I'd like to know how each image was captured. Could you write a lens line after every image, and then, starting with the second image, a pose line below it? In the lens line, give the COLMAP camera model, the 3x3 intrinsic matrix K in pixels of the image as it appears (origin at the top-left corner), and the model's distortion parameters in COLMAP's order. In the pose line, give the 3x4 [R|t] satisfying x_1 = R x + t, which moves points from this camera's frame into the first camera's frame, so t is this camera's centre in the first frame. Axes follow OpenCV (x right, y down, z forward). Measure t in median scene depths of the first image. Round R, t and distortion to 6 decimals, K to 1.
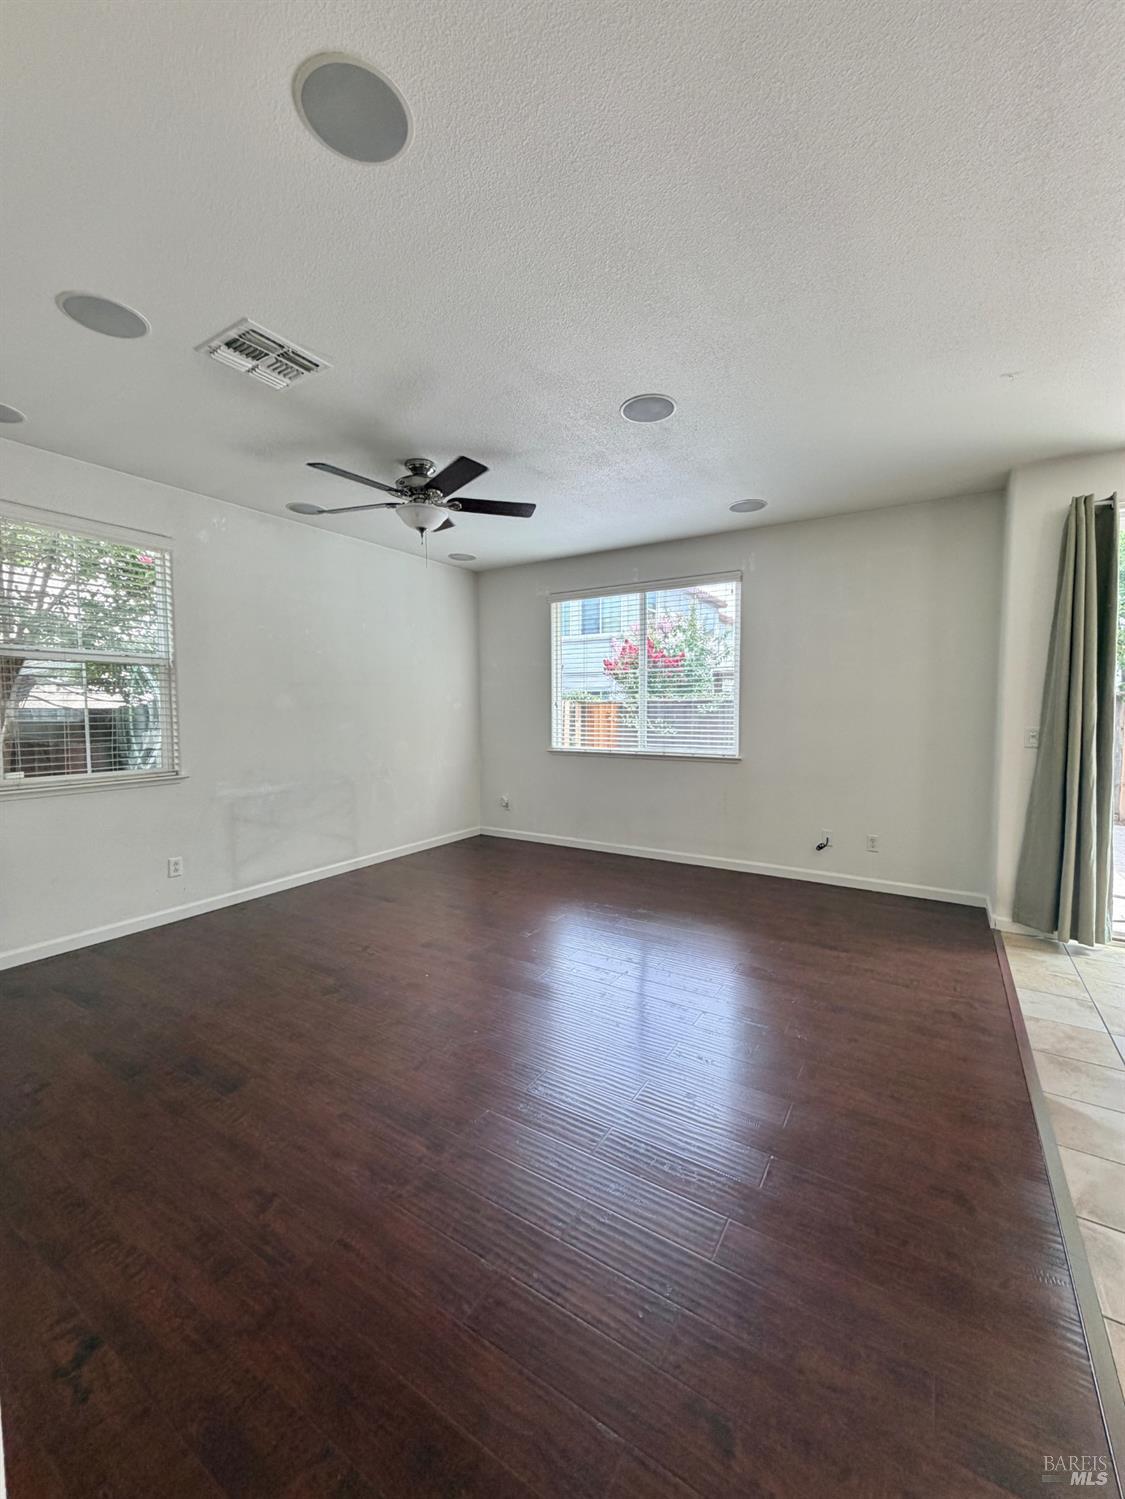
lens RADIAL K [[596.6, 0, 564.9], [0, 596.6, 744.2], [0, 0, 1]] dist [-0.001584, 0.000029]
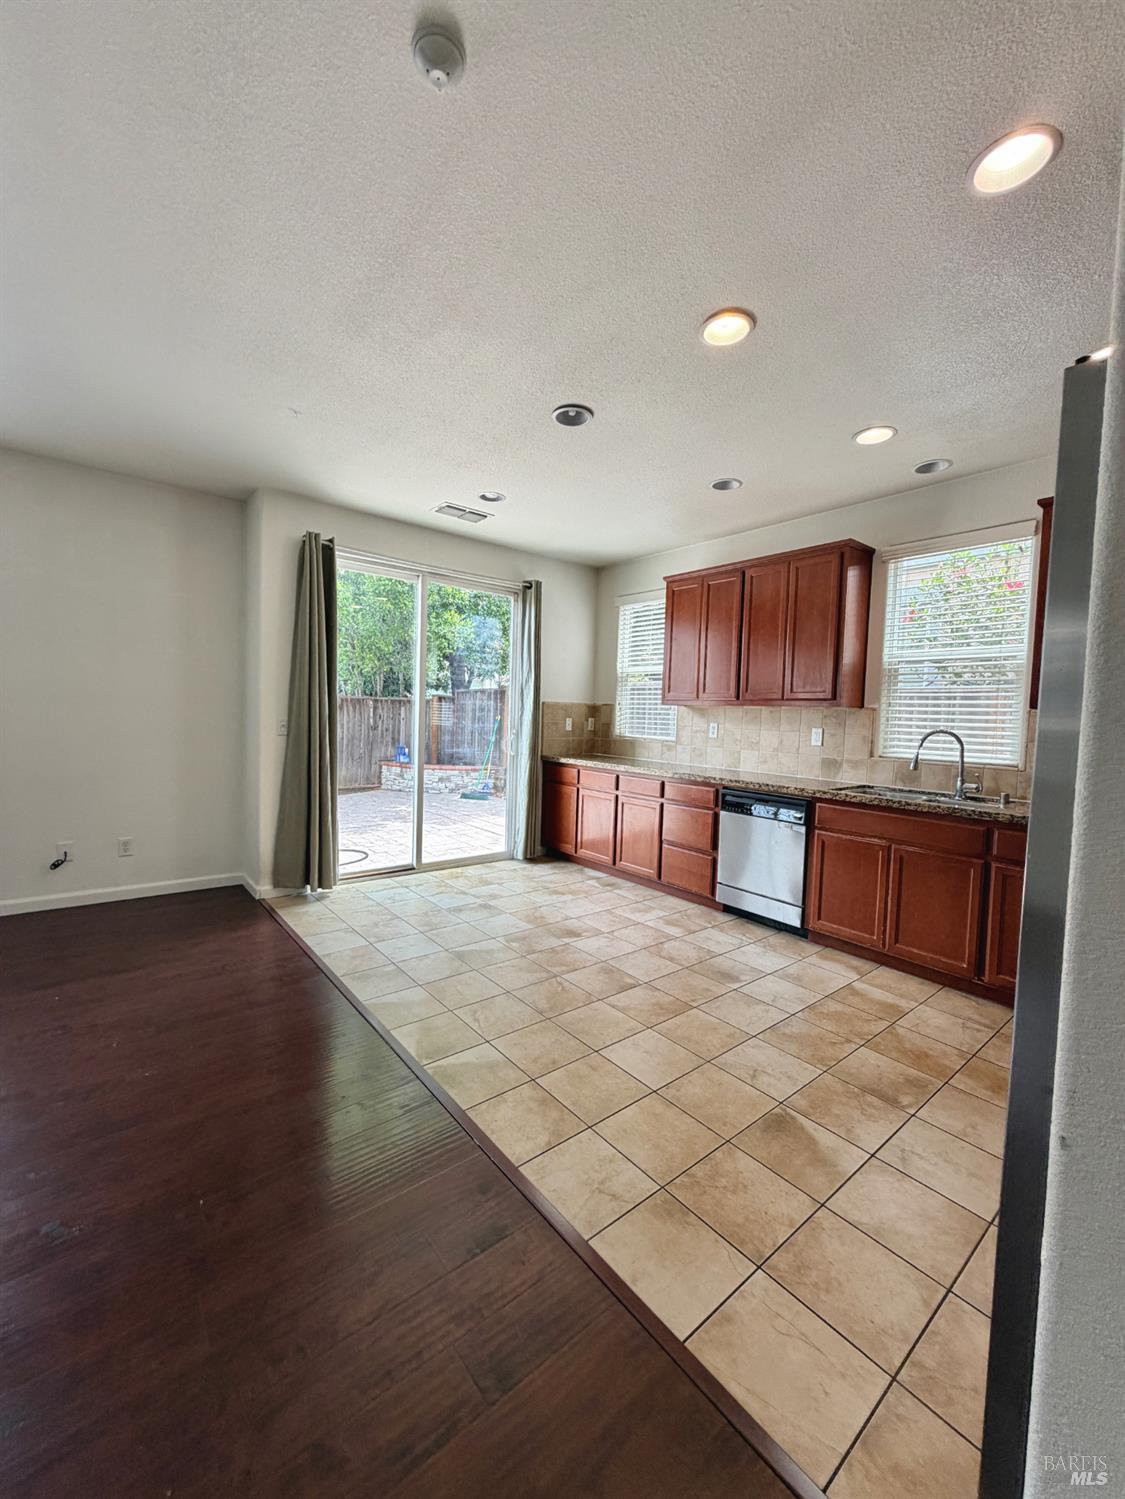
lens RADIAL K [[601.1, 0, 562.5], [0, 601.1, 749.5], [0, 0, 1]] dist [0.000579, 0.000099]
pose [[0.319196, -0.045393, 0.946601, -0.166026], [0.025261, 0.998905, 0.039383, -0.000011], [-0.947352, 0.011341, 0.319993, 0.106620]]
